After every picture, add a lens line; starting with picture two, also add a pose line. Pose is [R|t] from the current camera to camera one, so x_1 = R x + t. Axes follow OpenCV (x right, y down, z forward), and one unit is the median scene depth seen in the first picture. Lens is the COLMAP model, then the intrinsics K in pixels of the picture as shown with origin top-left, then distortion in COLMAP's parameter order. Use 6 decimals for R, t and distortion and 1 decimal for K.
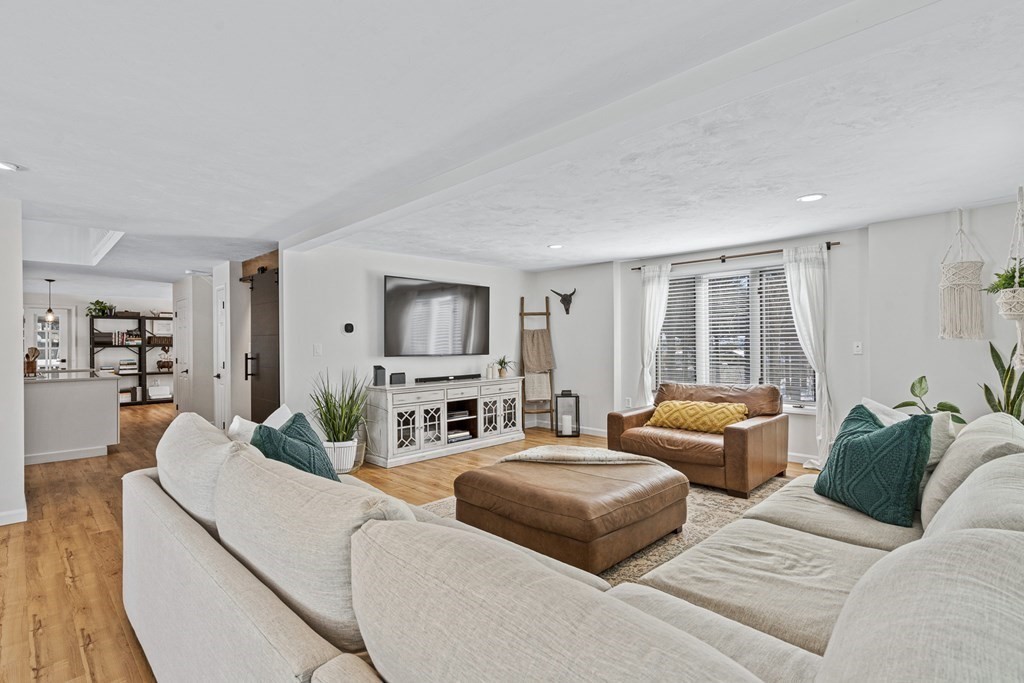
lens RADIAL K [[478.1, 0, 506.0], [0, 478.1, 343.8], [0, 0, 1]] dist [-0.002354, 0.001205]
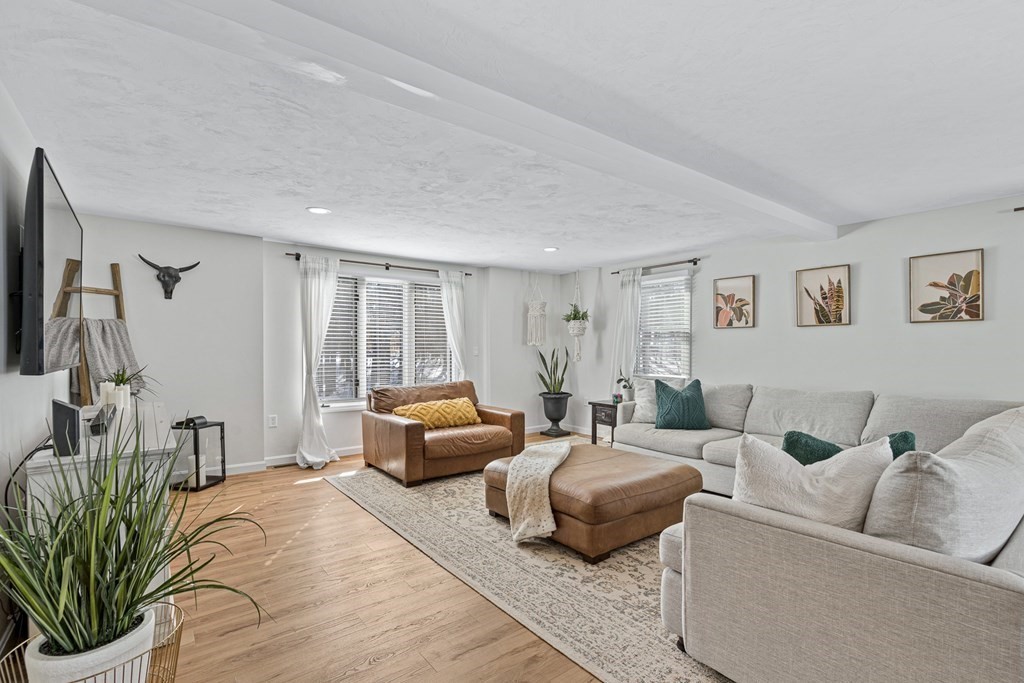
lens RADIAL K [[478.1, 0, 510.6], [0, 478.1, 346.8], [0, 0, 1]] dist [-0.002354, 0.001205]
pose [[0.147254, 0.009222, 0.989056, -0.501850], [-0.002404, 0.999957, -0.008966, 0.007111], [-0.989096, -0.001057, 0.147270, 0.533190]]
